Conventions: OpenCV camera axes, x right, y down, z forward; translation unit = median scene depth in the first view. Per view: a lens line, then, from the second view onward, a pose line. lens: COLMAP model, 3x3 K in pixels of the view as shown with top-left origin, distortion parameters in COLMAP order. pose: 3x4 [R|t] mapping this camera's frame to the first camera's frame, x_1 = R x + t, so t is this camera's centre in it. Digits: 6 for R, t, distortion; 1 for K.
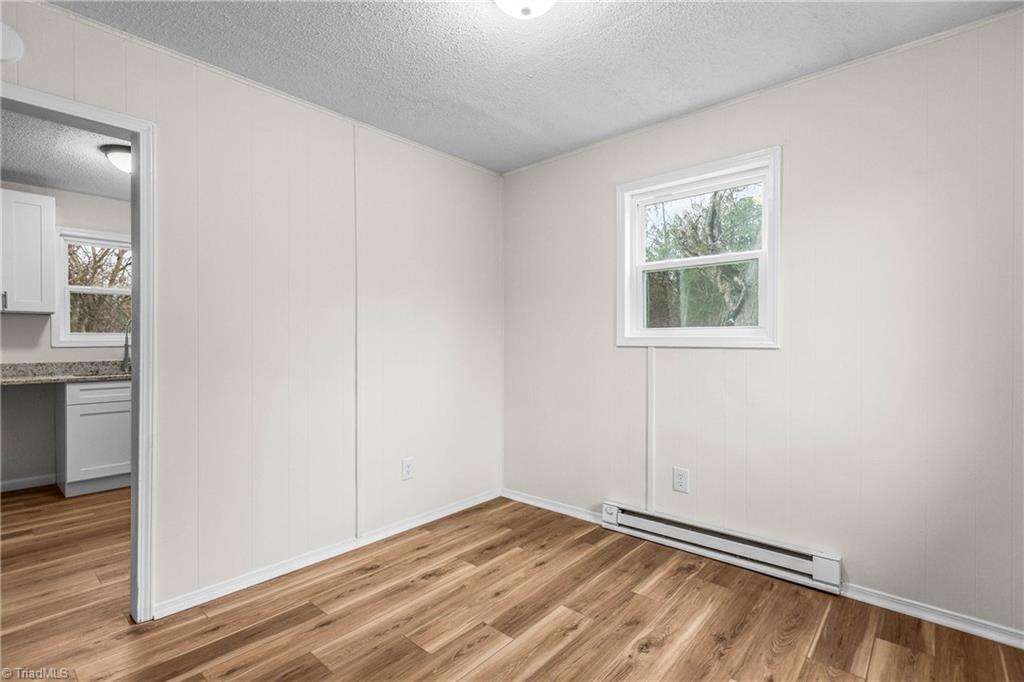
lens RADIAL K [[476.1, 0, 507.4], [0, 476.1, 338.6], [0, 0, 1]] dist [0.000466, 0.001700]
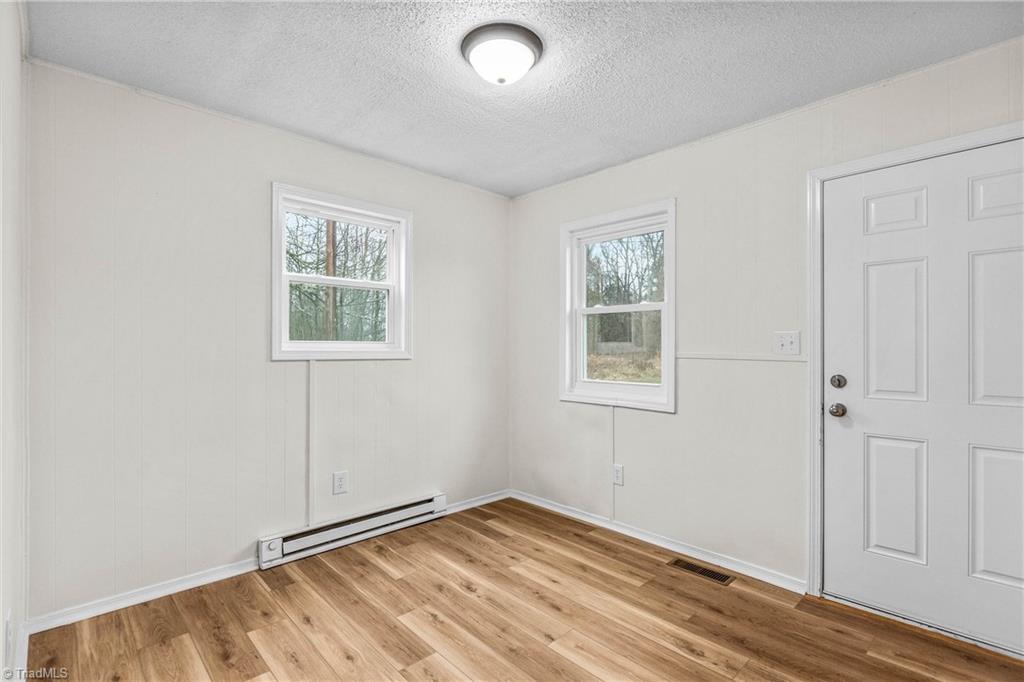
lens RADIAL K [[477.5, 0, 505.1], [0, 477.5, 342.8], [0, 0, 1]] dist [-0.009499, -0.000815]
pose [[0.092912, 0.010825, 0.995615, -0.767123], [-0.006739, 0.999925, -0.010243, -0.013368], [-0.995652, -0.005758, 0.092978, 0.594272]]
